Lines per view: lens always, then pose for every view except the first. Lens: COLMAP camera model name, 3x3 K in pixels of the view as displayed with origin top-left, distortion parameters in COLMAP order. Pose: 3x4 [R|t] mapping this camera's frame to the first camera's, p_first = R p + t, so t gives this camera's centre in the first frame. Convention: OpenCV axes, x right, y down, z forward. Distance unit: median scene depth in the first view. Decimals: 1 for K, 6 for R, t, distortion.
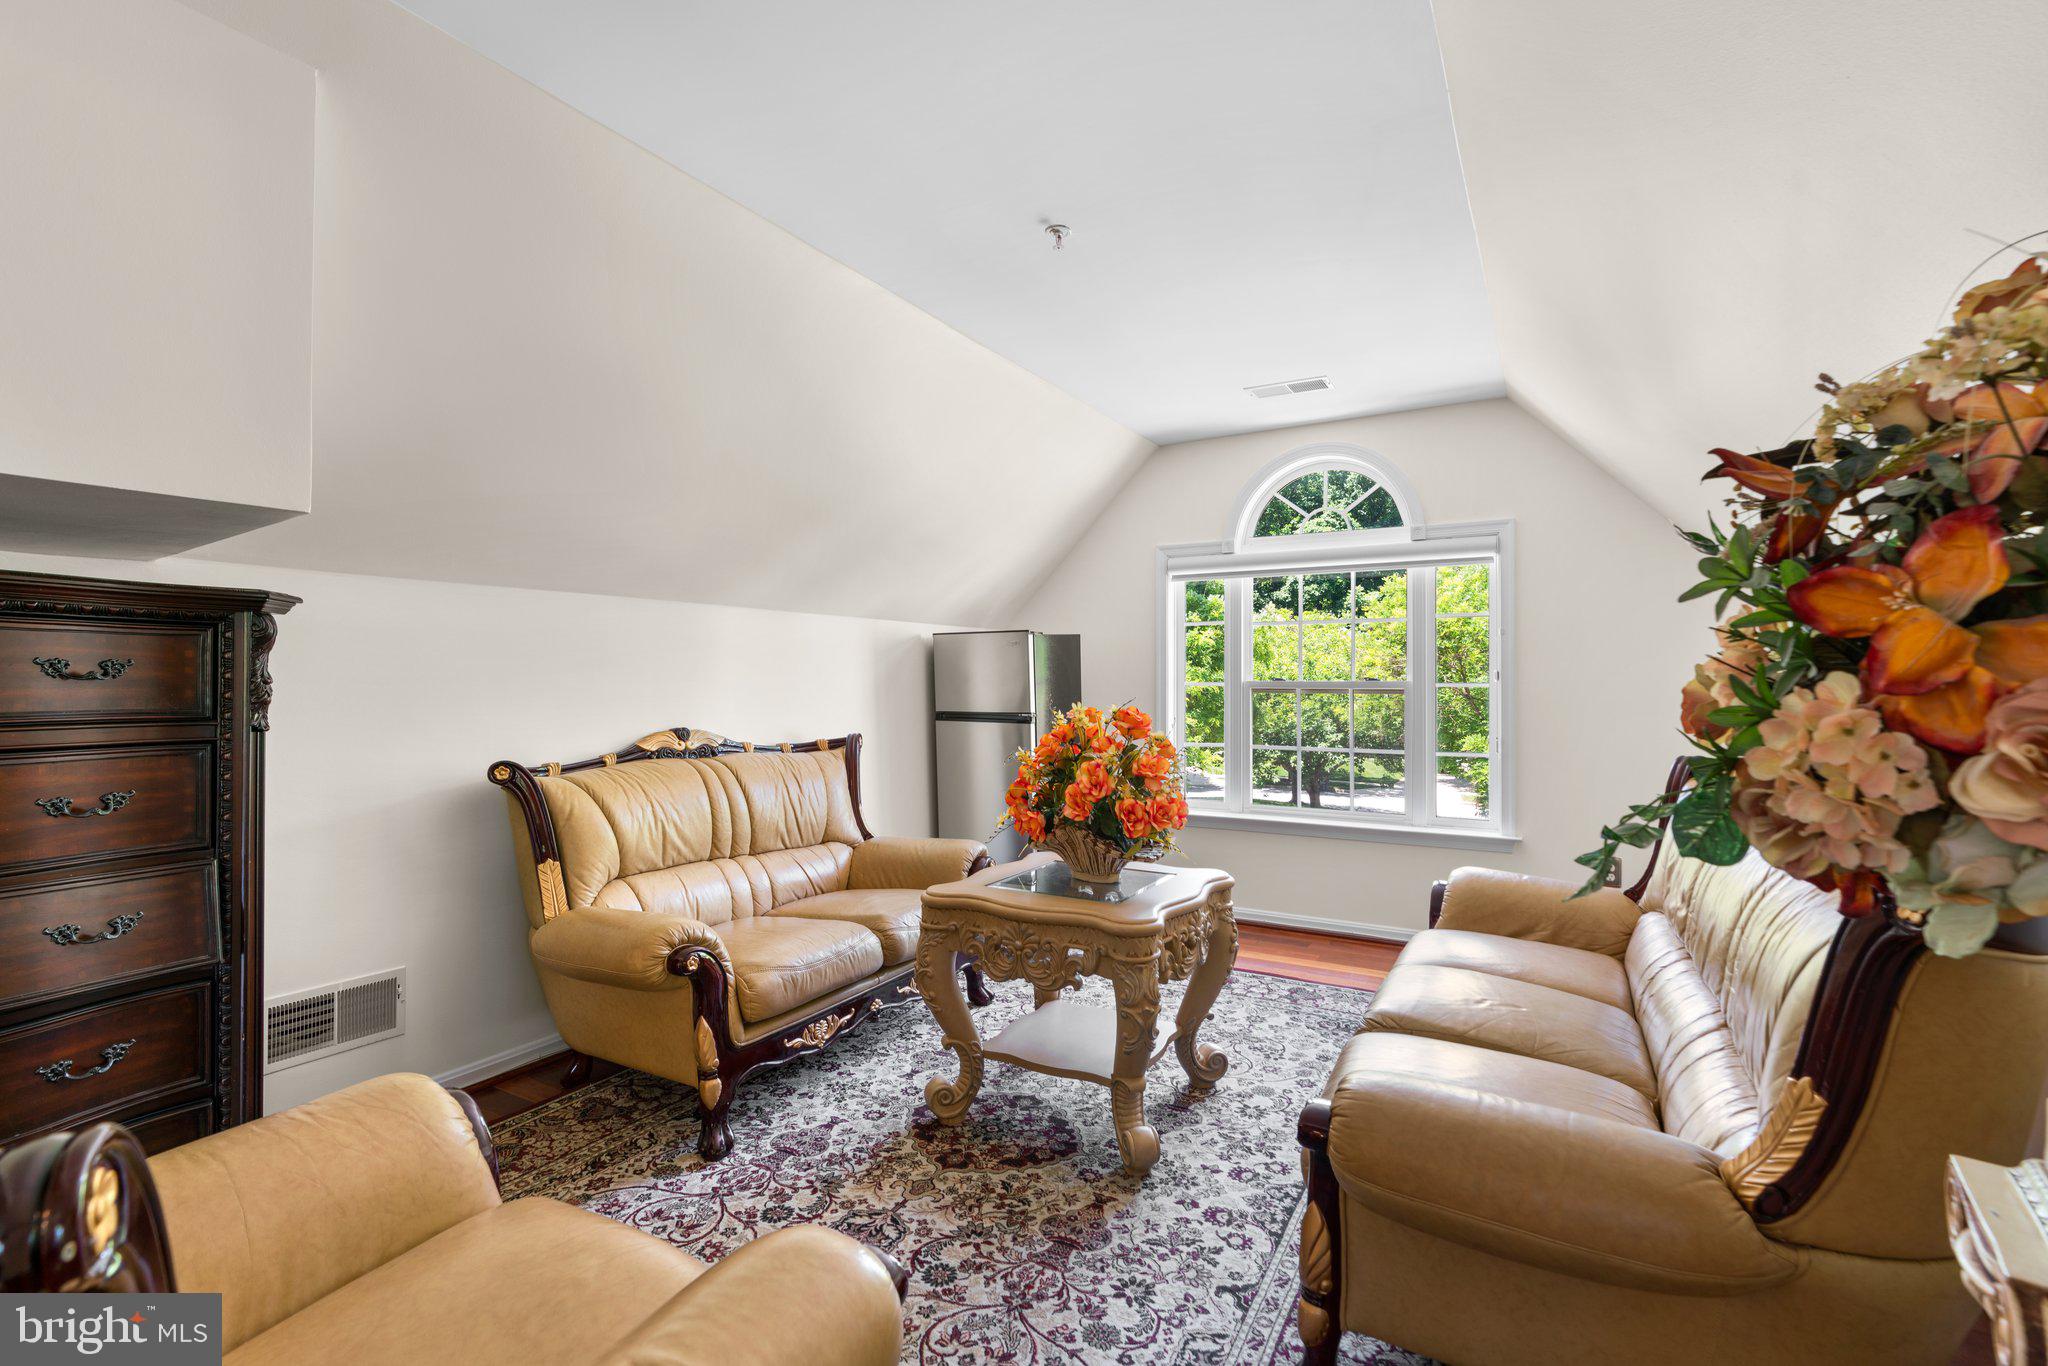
lens RADIAL K [[913.1, 0, 1029.2], [0, 913.1, 682.9], [0, 0, 1]] dist [-0.000463, 0.000088]
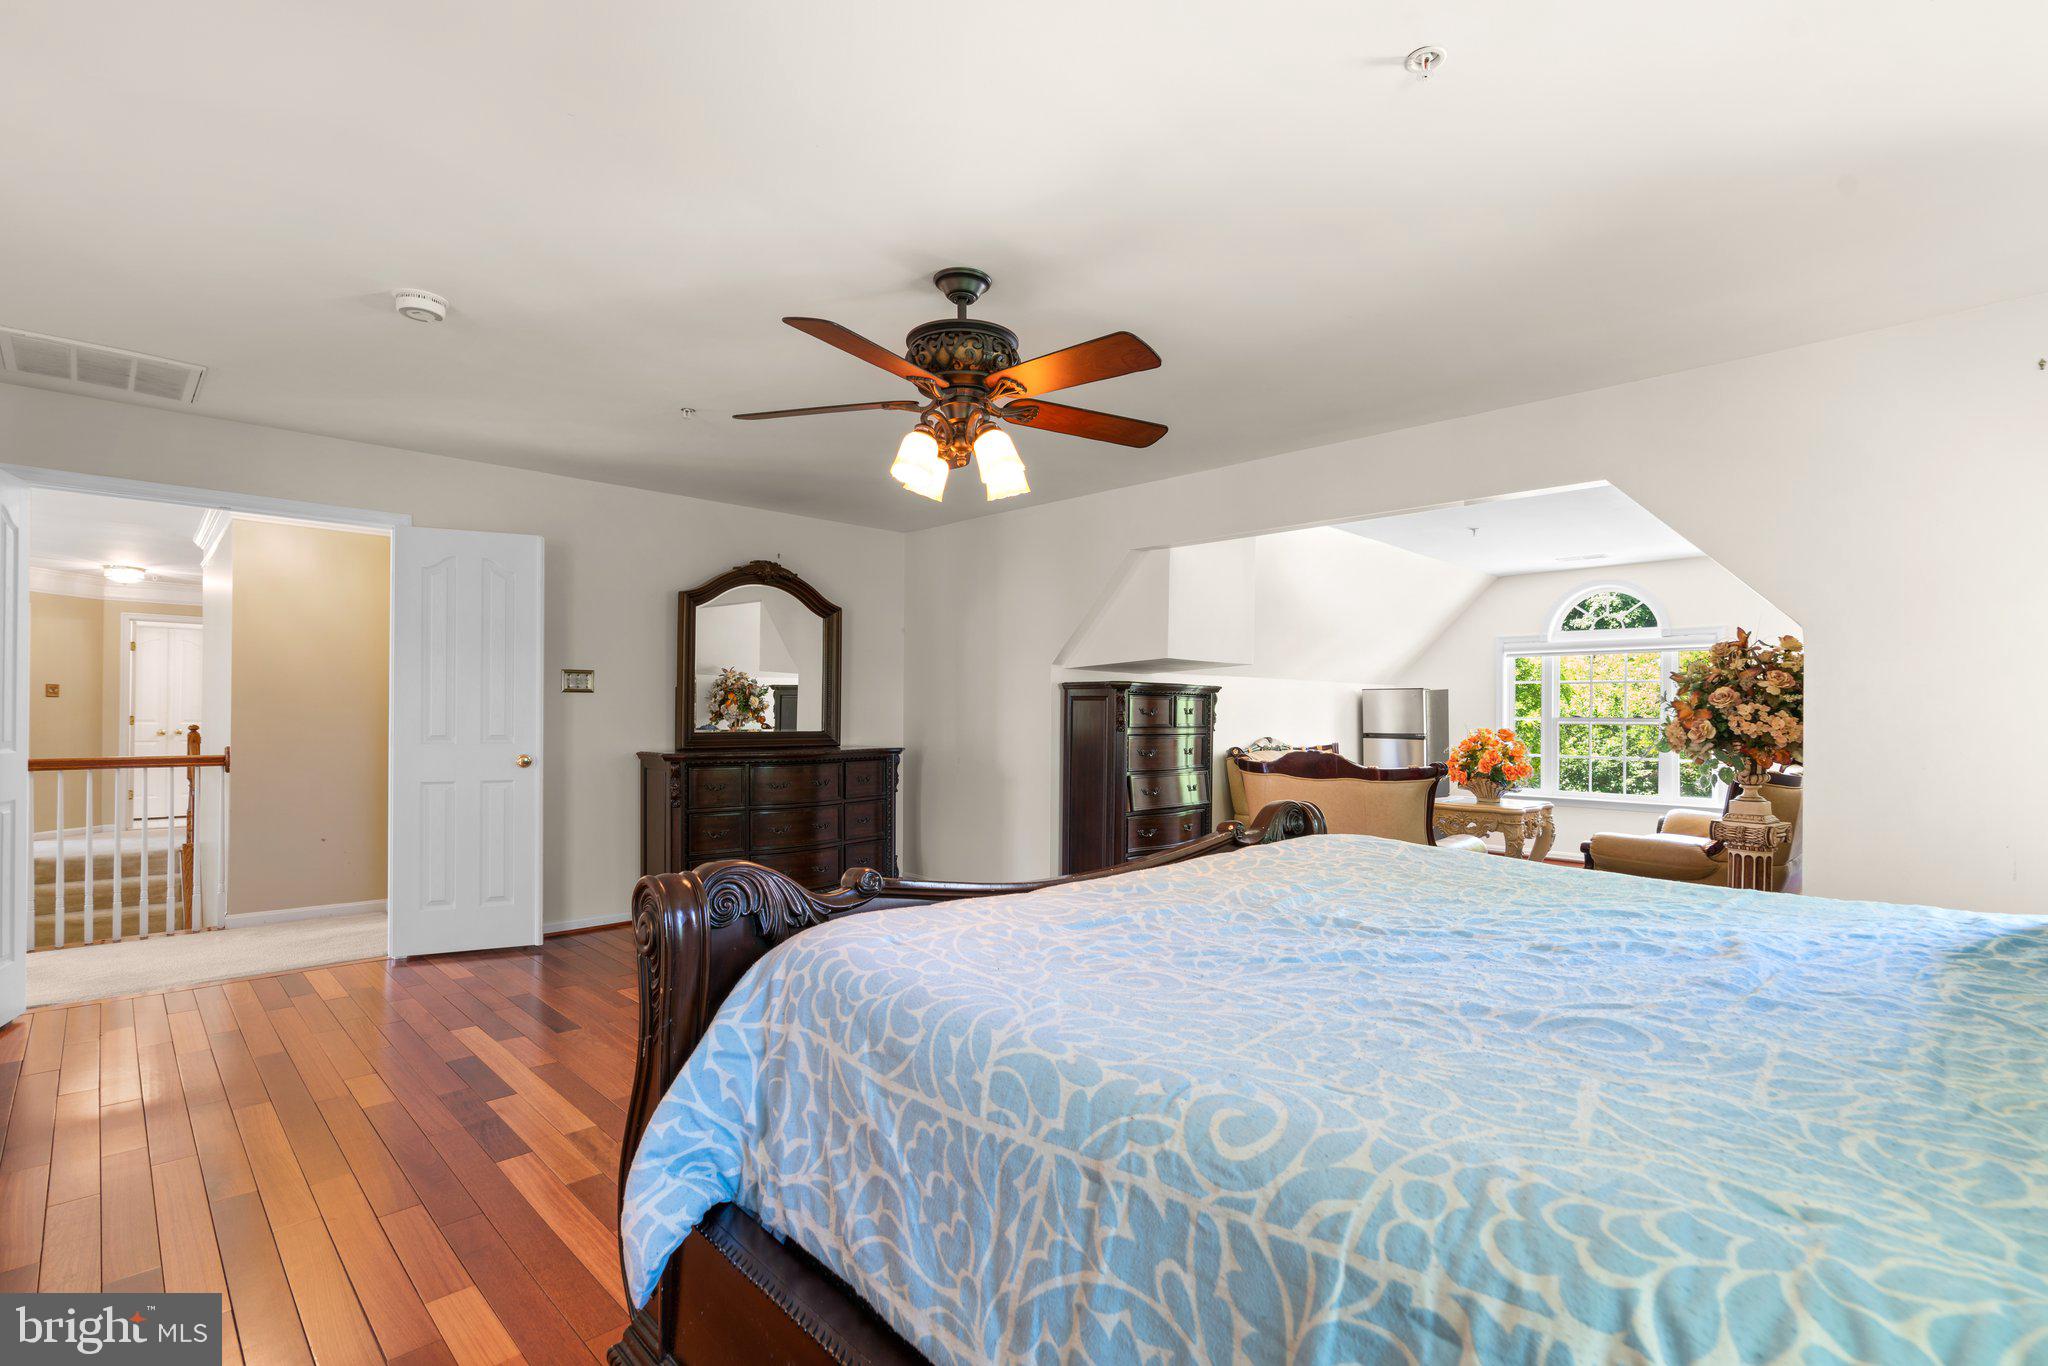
lens RADIAL K [[936.2, 0, 1028.6], [0, 936.2, 697.9], [0, 0, 1]] dist [-0.004710, 0.000367]
pose [[0.964220, 0.005296, -0.265050, -0.343158], [-0.010489, 0.999780, -0.018184, 0.003485], [0.264895, 0.020313, 0.964063, -1.300862]]
